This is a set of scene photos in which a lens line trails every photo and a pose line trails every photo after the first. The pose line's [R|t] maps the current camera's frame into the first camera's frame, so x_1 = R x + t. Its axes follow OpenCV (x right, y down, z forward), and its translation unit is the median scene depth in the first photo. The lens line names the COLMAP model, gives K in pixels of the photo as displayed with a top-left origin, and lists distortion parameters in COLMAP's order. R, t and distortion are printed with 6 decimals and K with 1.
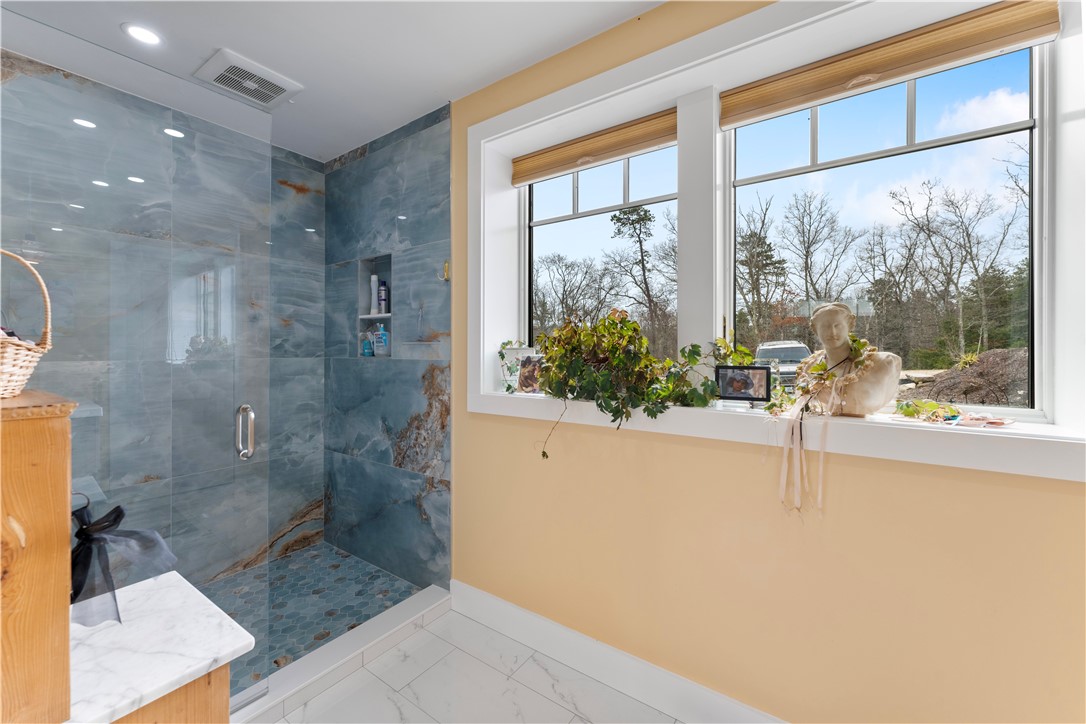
lens RADIAL K [[441.3, 0, 537.3], [0, 441.3, 350.5], [0, 0, 1]] dist [-0.003368, -0.000306]
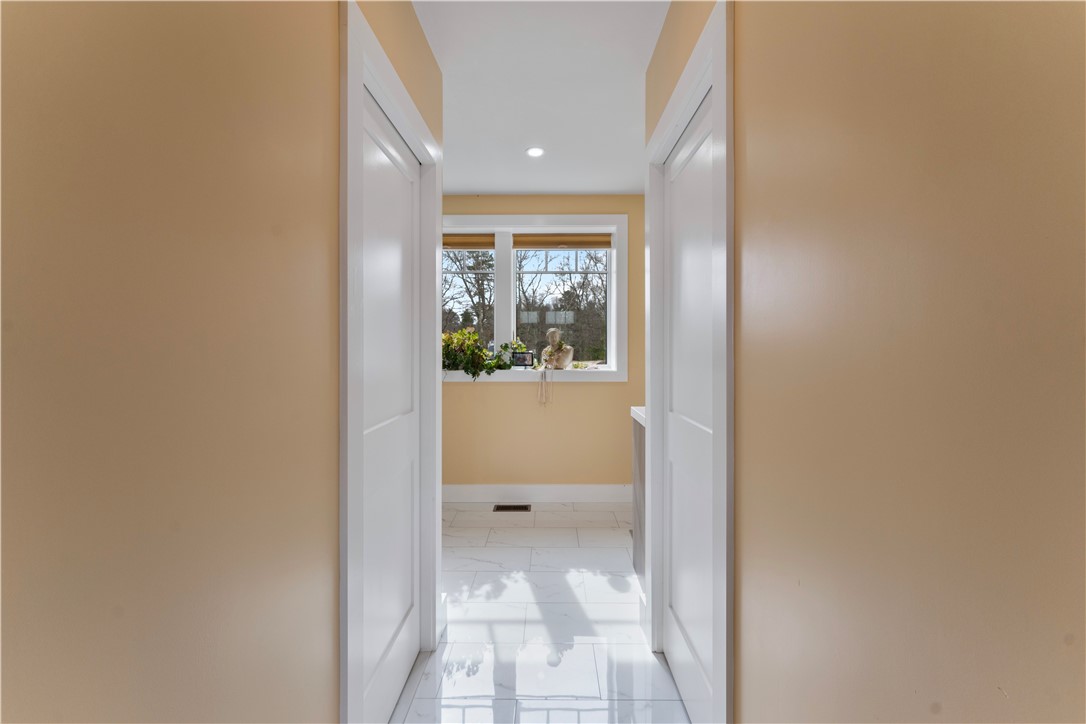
lens RADIAL K [[441.3, 0, 544.6], [0, 441.3, 356.1], [0, 0, 1]] dist [-0.003368, -0.000306]
pose [[0.819914, -0.012515, 0.572350, -0.784579], [0.000721, 0.999783, 0.020827, 0.005251], [-0.572486, -0.016664, 0.819745, -1.006833]]
